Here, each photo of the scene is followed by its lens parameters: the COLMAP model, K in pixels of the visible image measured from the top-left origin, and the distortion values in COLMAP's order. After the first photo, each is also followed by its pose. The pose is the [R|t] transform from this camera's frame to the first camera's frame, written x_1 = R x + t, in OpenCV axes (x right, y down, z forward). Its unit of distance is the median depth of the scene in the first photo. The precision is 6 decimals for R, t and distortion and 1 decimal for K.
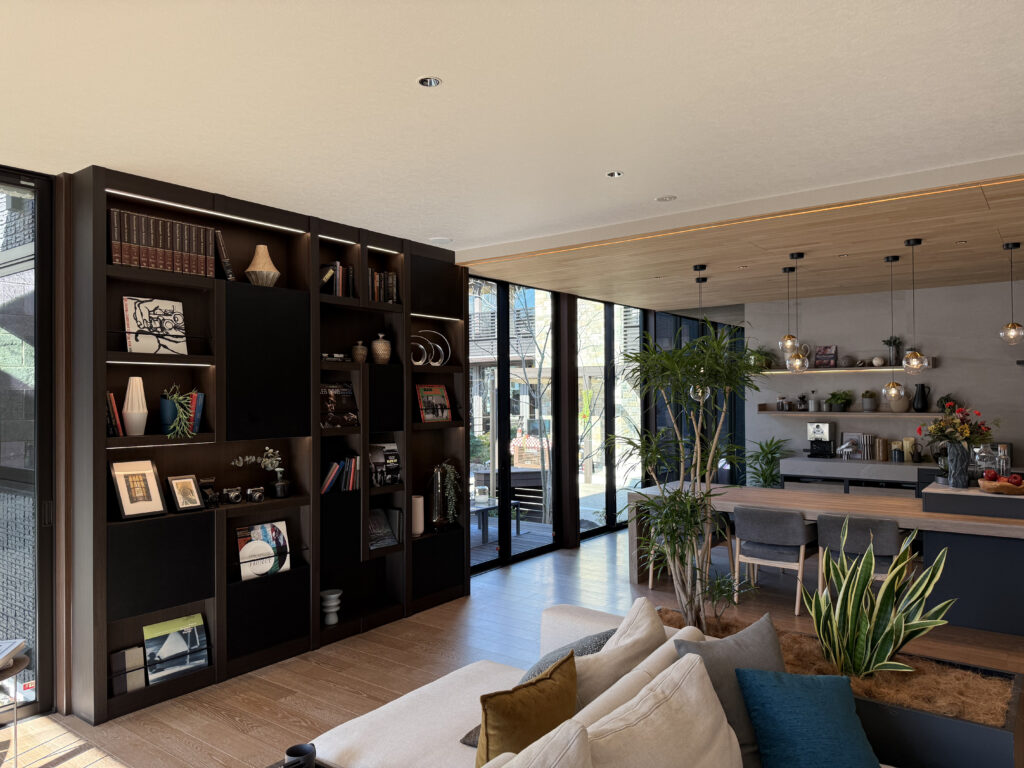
lens RADIAL K [[719.5, 0, 509.0], [0, 719.5, 376.6], [0, 0, 1]] dist [0.046372, -0.064135]
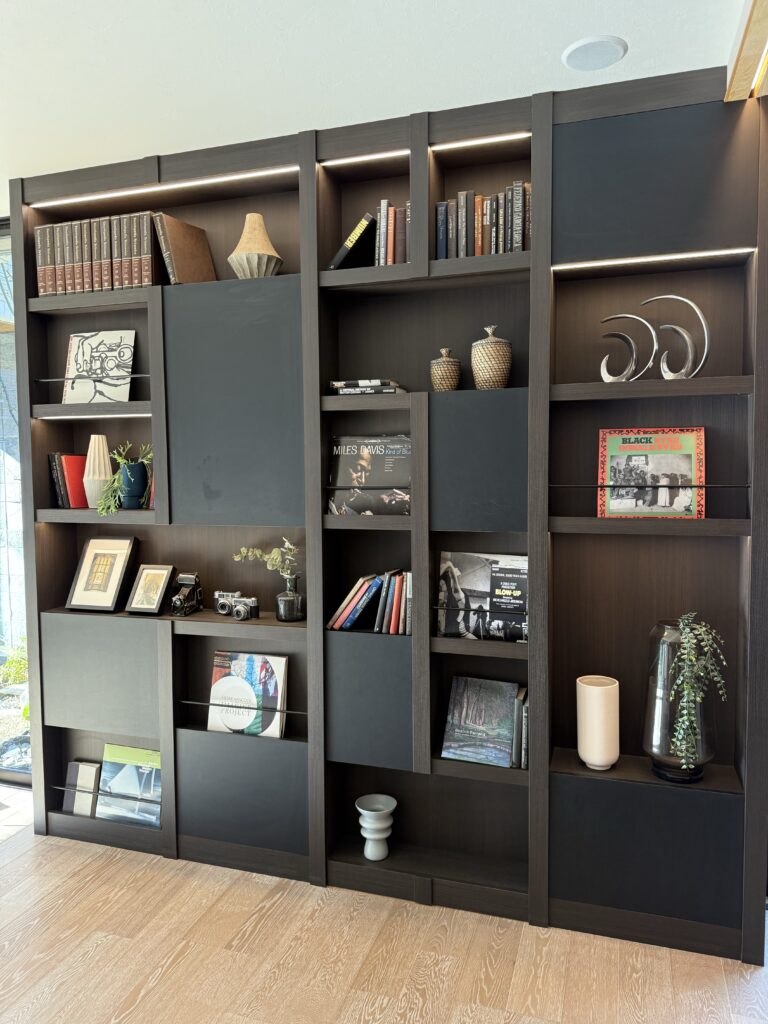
lens RADIAL K [[719.5, 0, 381.2], [0, 719.5, 504.8], [0, 0, 1]] dist [0.046372, -0.064135]
pose [[0.338865, 0.058289, -0.939028, 0.301423], [0.030007, 0.996902, 0.072710, 0.025389], [0.940356, -0.052816, 0.336066, 0.896959]]
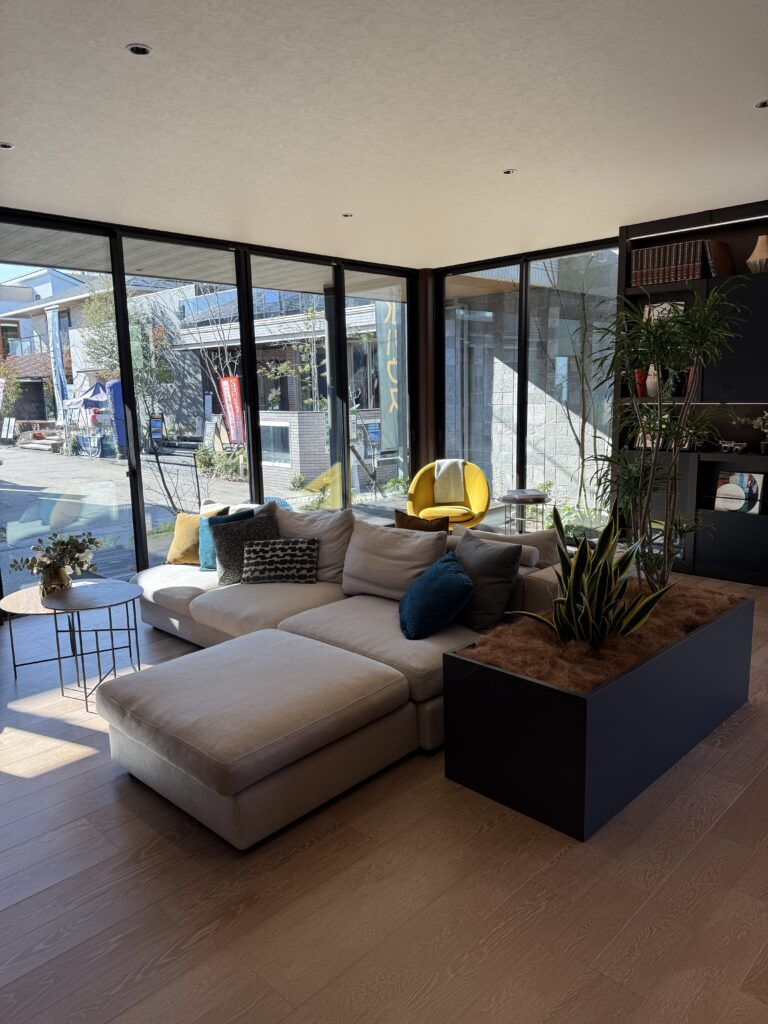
lens RADIAL K [[719.5, 0, 393.7], [0, 719.5, 503.7], [0, 0, 1]] dist [0.046372, -0.064135]
pose [[-0.104030, 0.171707, -0.979640, 0.952728], [0.045443, 0.984776, 0.167781, 0.019513], [0.993535, -0.027064, -0.110250, 0.538397]]
